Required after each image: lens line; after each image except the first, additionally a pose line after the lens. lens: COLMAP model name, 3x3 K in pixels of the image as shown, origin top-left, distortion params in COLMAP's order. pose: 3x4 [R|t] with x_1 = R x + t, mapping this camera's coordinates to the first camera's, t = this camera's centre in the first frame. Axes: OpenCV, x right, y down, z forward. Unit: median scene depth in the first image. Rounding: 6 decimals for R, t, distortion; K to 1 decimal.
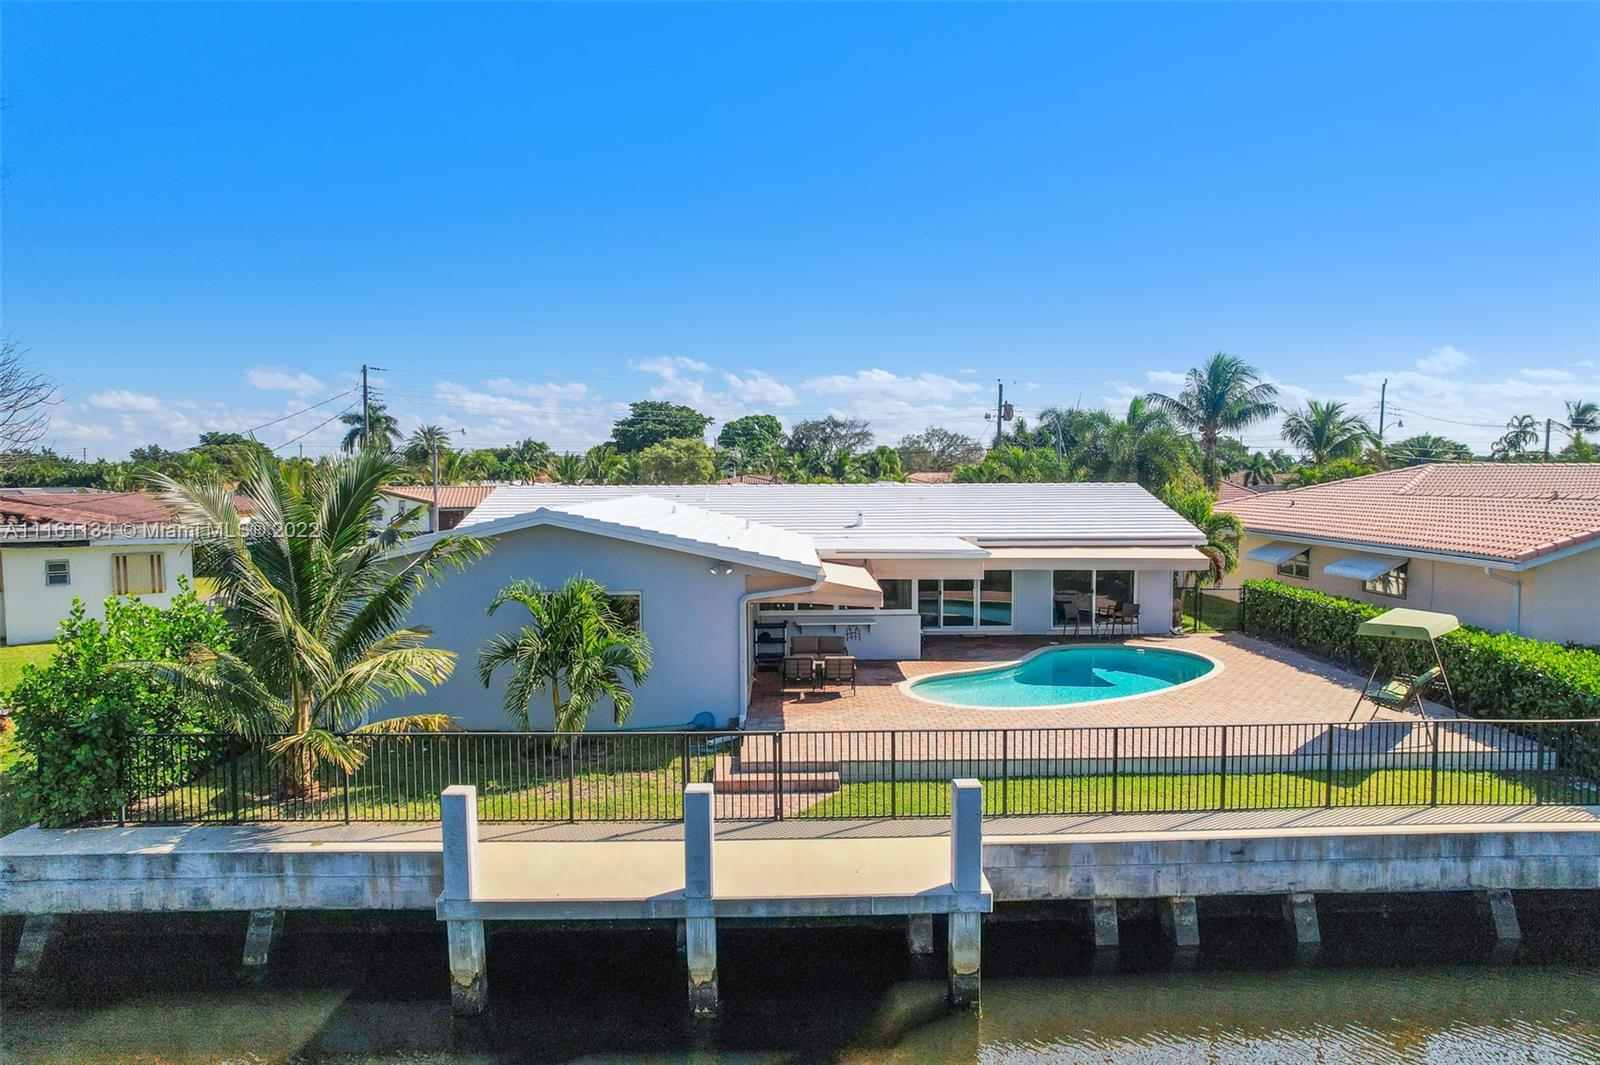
lens RADIAL K [[1028.3, 0, 817.6], [0, 1028.3, 528.8], [0, 0, 1]] dist [-0.087342, 0.082562]
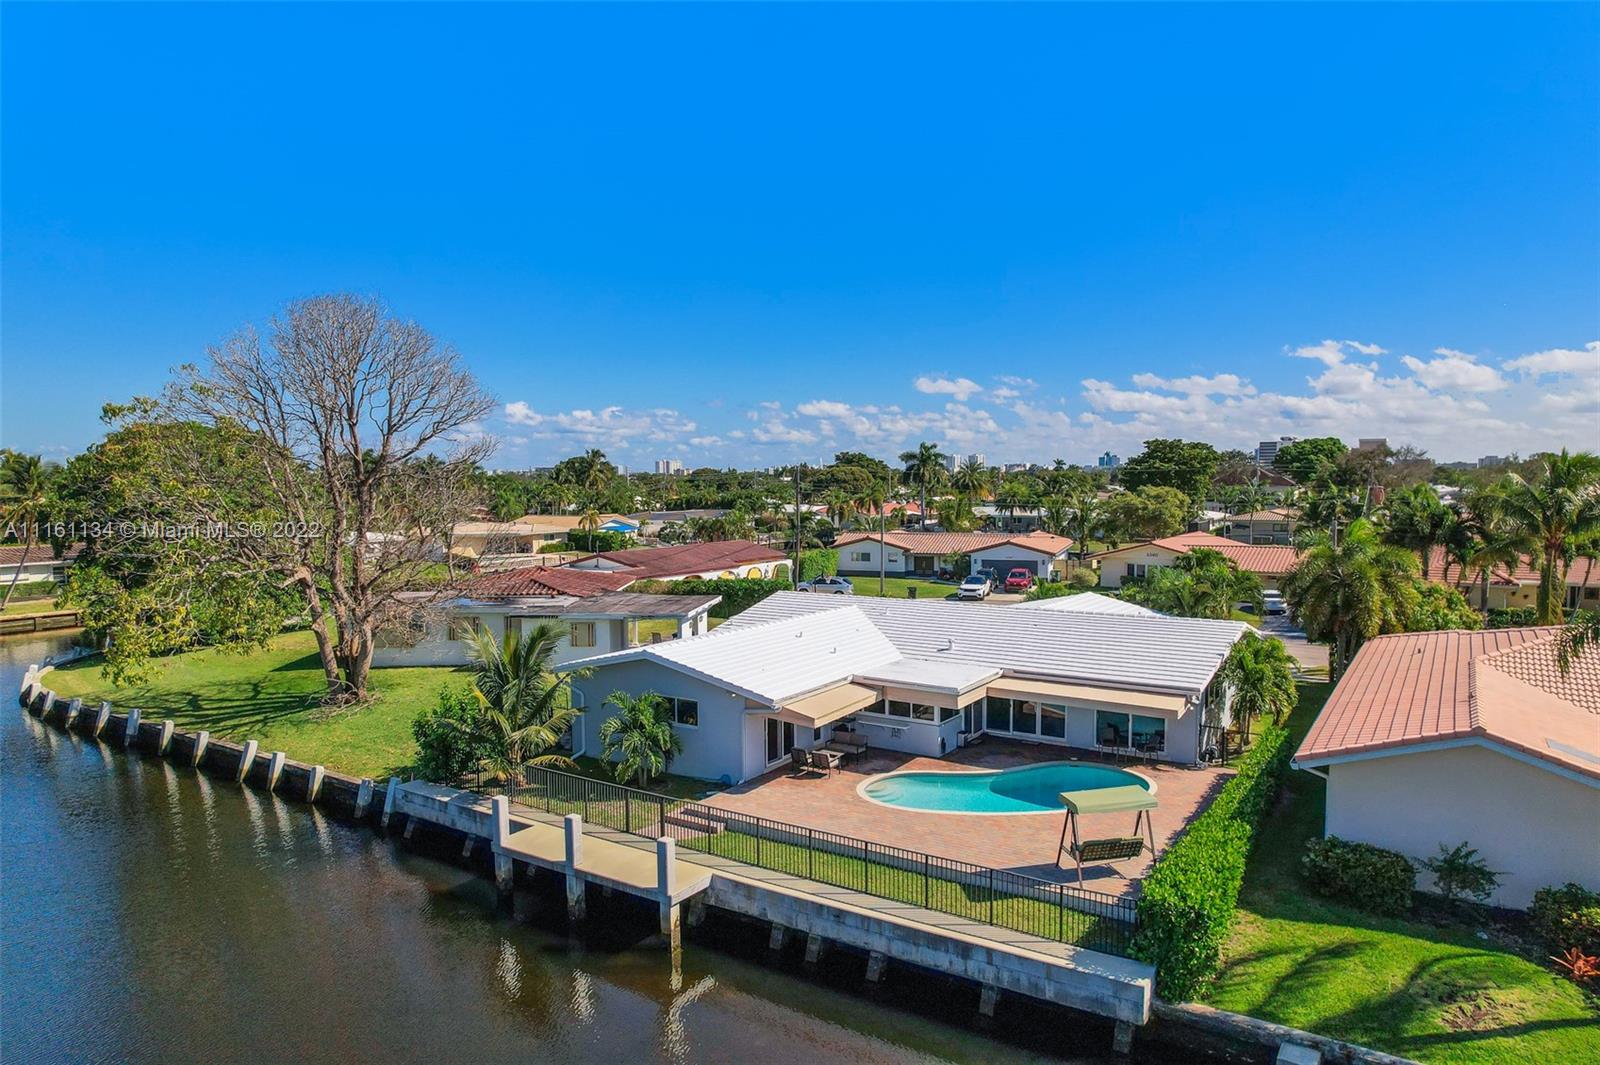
lens RADIAL K [[1028.3, 0, 817.6], [0, 1028.3, 528.8], [0, 0, 1]] dist [-0.087342, 0.082562]
pose [[0.820831, 0.030654, -0.570349, 1.337541], [-0.028422, 0.999514, 0.012816, -0.351339], [0.570464, 0.005691, 0.821303, -0.428190]]
